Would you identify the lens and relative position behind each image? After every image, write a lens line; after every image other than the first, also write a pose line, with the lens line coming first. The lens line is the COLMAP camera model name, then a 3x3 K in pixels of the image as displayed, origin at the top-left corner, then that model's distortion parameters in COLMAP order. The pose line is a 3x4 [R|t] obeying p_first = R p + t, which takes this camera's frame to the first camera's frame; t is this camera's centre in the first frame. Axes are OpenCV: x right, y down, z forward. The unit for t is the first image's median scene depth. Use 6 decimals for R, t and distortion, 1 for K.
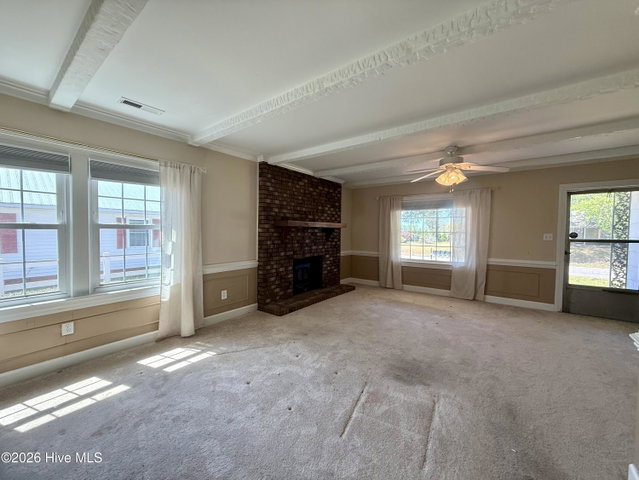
lens RADIAL K [[253.9, 0, 318.8], [0, 253.9, 238.9], [0, 0, 1]] dist [0.000421, 0.000612]
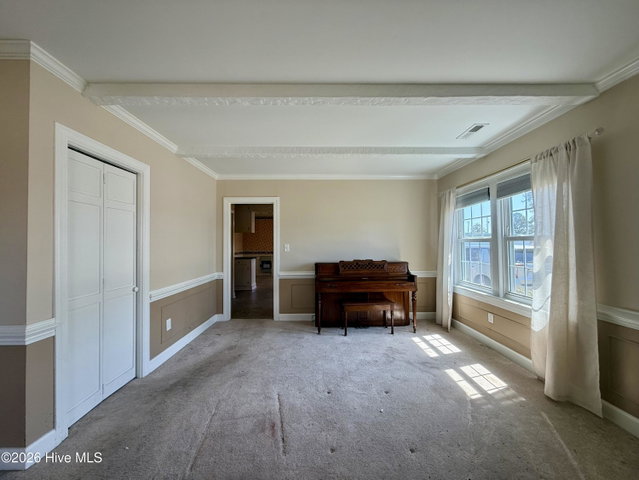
lens RADIAL K [[253.9, 0, 318.8], [0, 253.9, 239.8], [0, 0, 1]] dist [0.000421, 0.000612]
pose [[-0.789939, -0.014493, -0.613014, 0.281596], [-0.021176, 0.999769, 0.003650, -0.019051], [0.612820, 0.015865, -0.790063, 0.813648]]
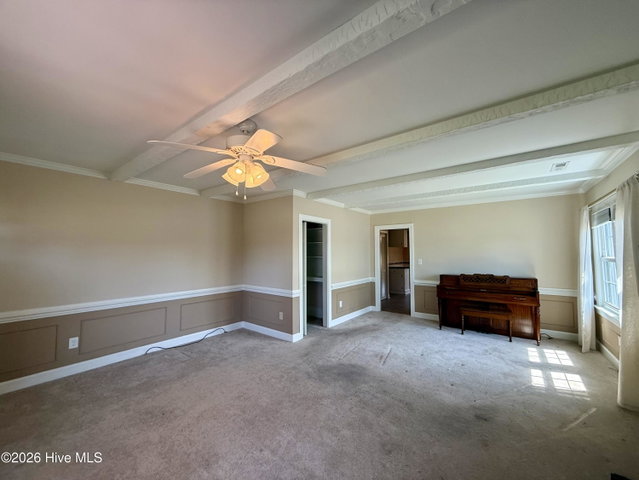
lens RADIAL K [[253.9, 0, 318.6], [0, 253.9, 238.7], [0, 0, 1]] dist [0.000421, 0.000612]
pose [[-0.999950, -0.006030, 0.007939, 0.277918], [-0.006209, 0.999721, -0.022793, -0.066433], [-0.007799, -0.022841, -0.999709, 1.257287]]
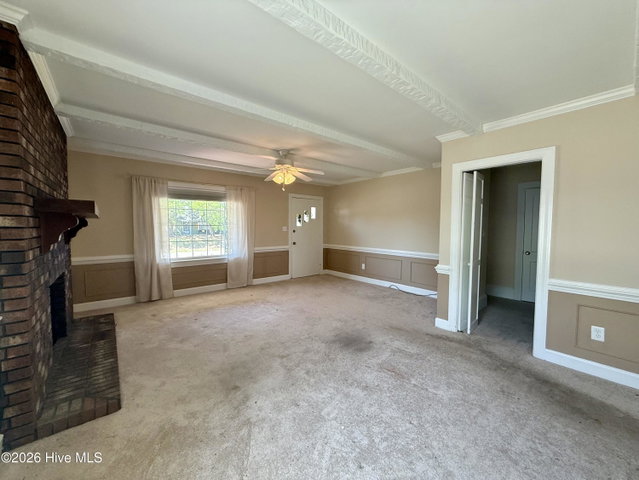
lens RADIAL K [[253.9, 0, 318.7], [0, 253.9, 239.3], [0, 0, 1]] dist [0.000421, 0.000612]
pose [[0.228022, -0.055328, 0.972083, -0.445857], [0.024360, 0.998396, 0.051112, -0.017176], [-0.973351, 0.012026, 0.229004, 0.477303]]
